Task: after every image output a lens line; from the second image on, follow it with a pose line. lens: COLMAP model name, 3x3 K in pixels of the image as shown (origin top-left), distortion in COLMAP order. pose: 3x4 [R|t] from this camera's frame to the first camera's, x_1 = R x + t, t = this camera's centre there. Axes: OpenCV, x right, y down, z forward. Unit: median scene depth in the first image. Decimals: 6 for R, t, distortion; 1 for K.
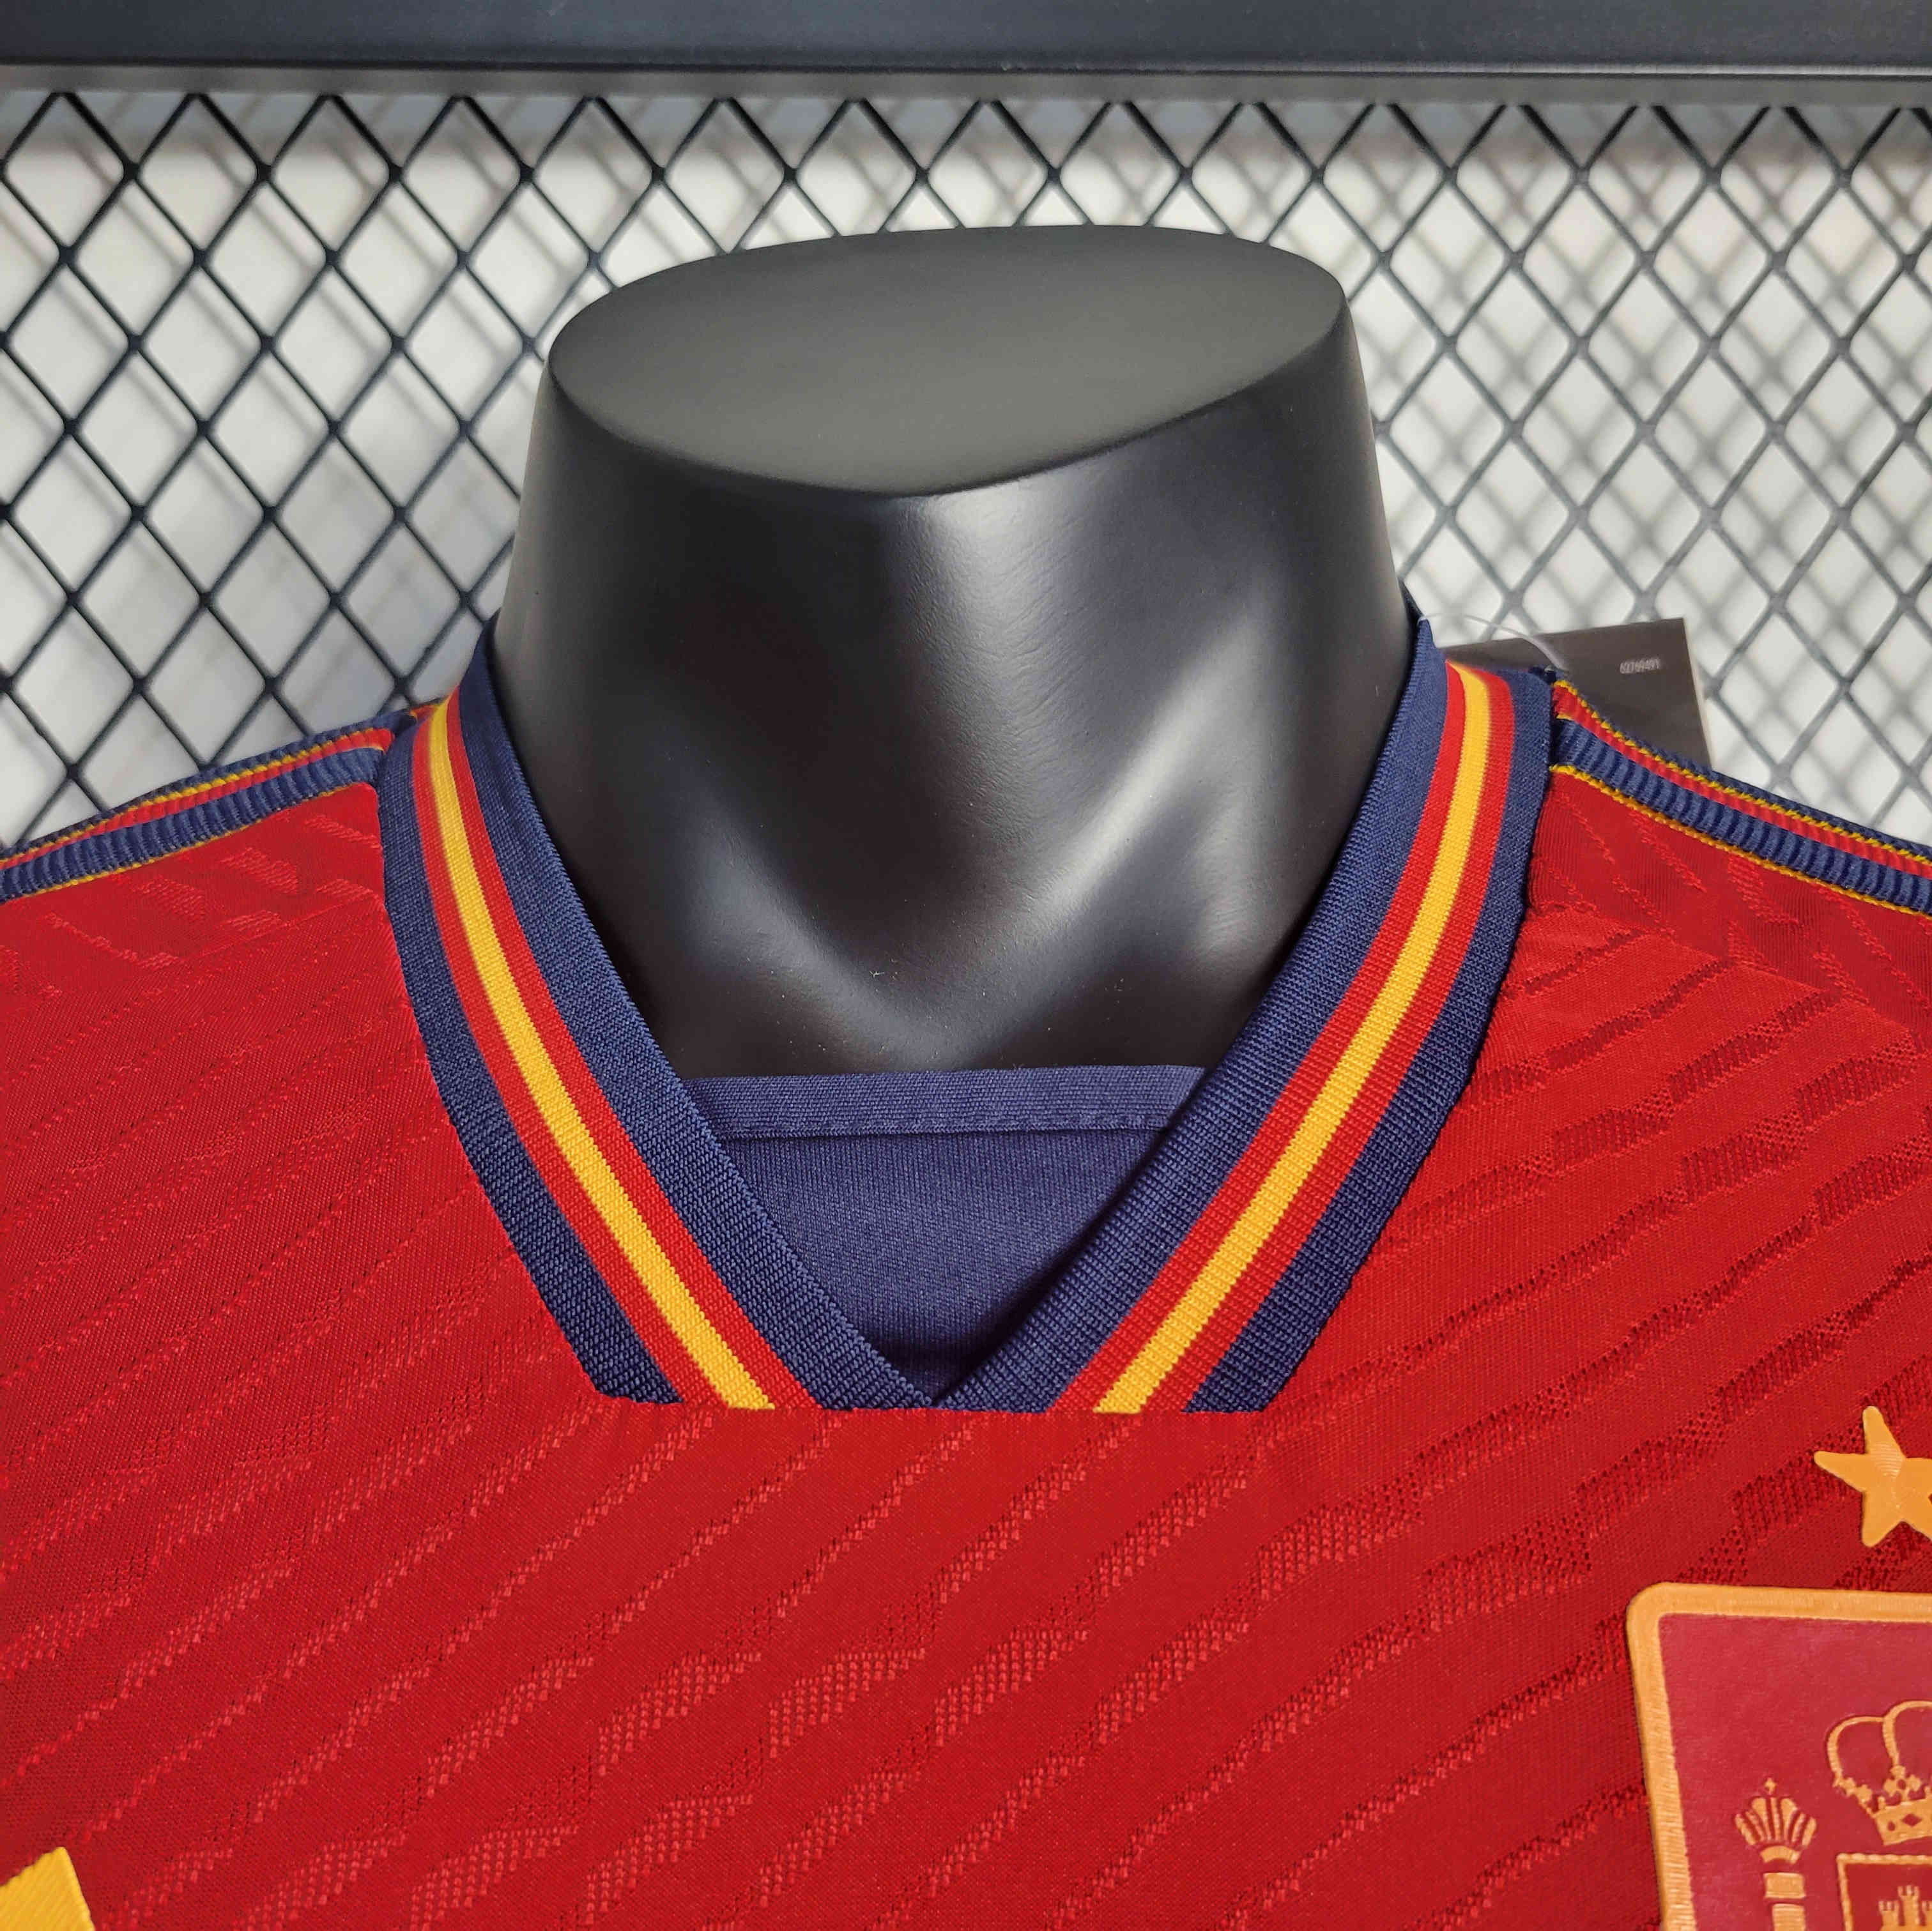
lens RADIAL K [[2010.4, 0, 948.5], [0, 2010.4, 964.4], [0, 0, 1]] dist [-0.001216, 0.000000]
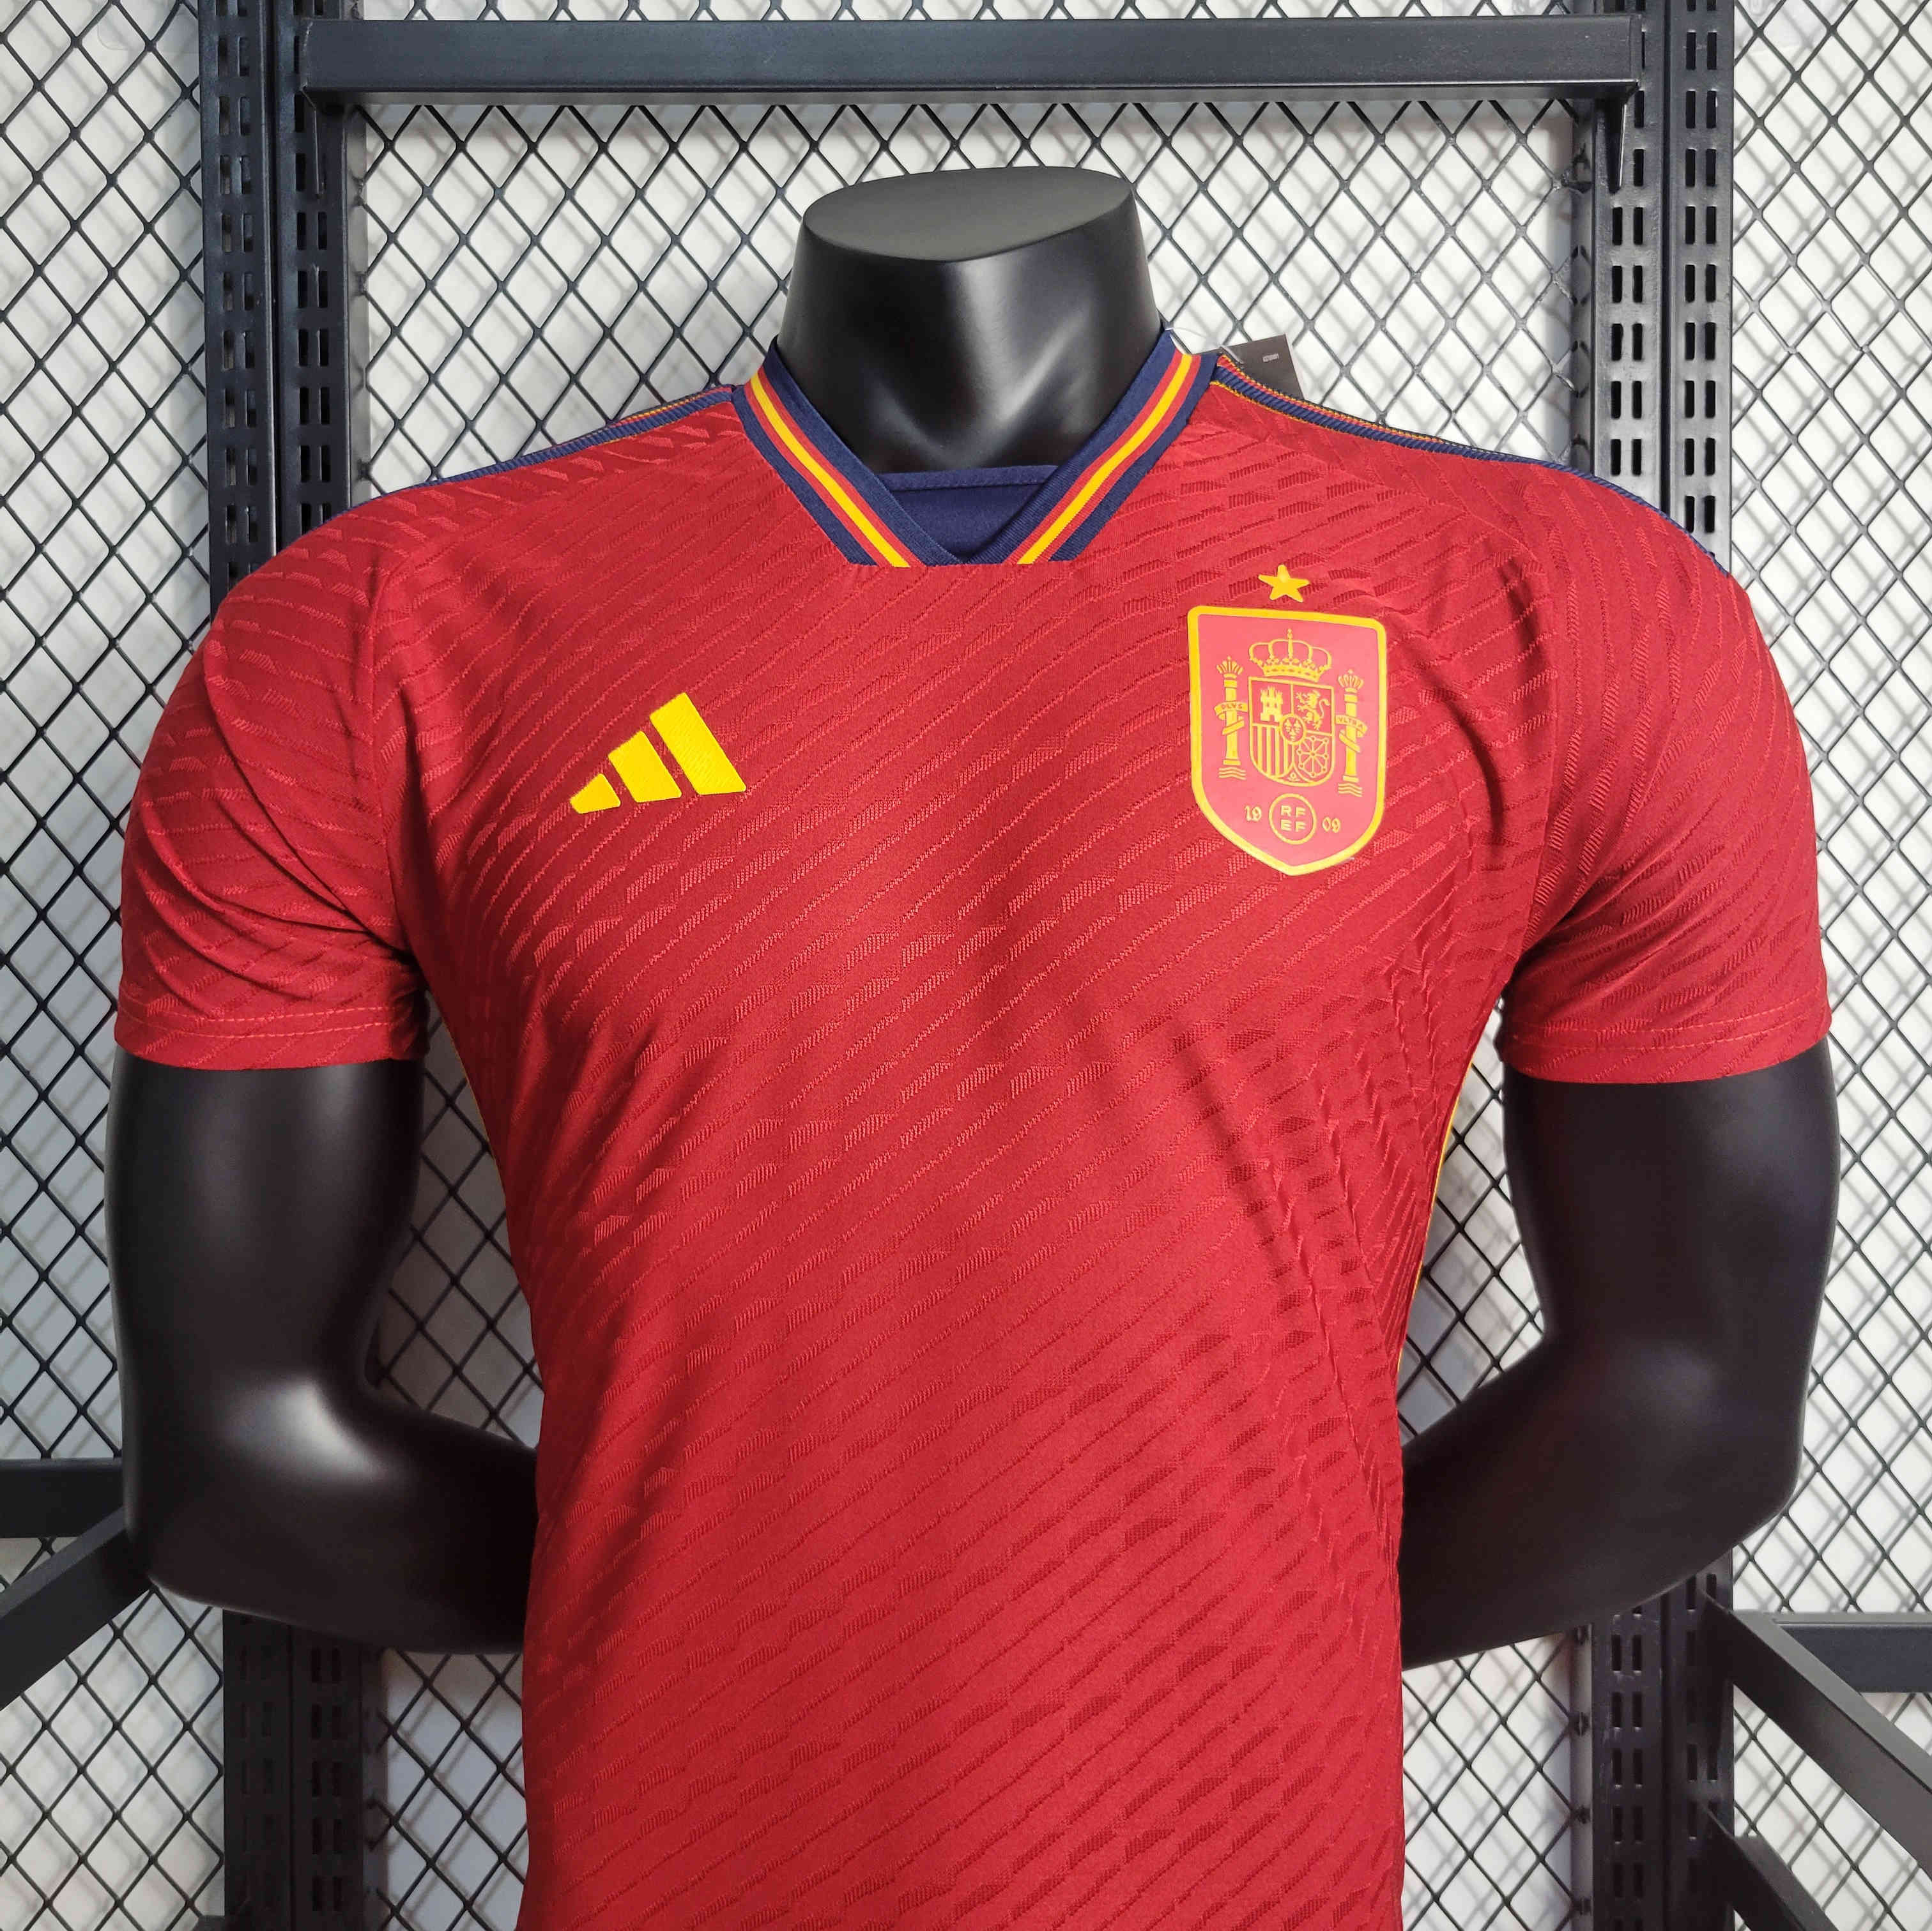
lens RADIAL K [[2010.4, 0, 977.7], [0, 2010.4, 970.3], [0, 0, 1]] dist [-0.001216, 0.000000]
pose [[0.999920, -0.010527, -0.007071, 0.020341], [0.010659, 0.999762, 0.019031, 0.543226], [0.006869, -0.019105, 0.999794, -1.411407]]
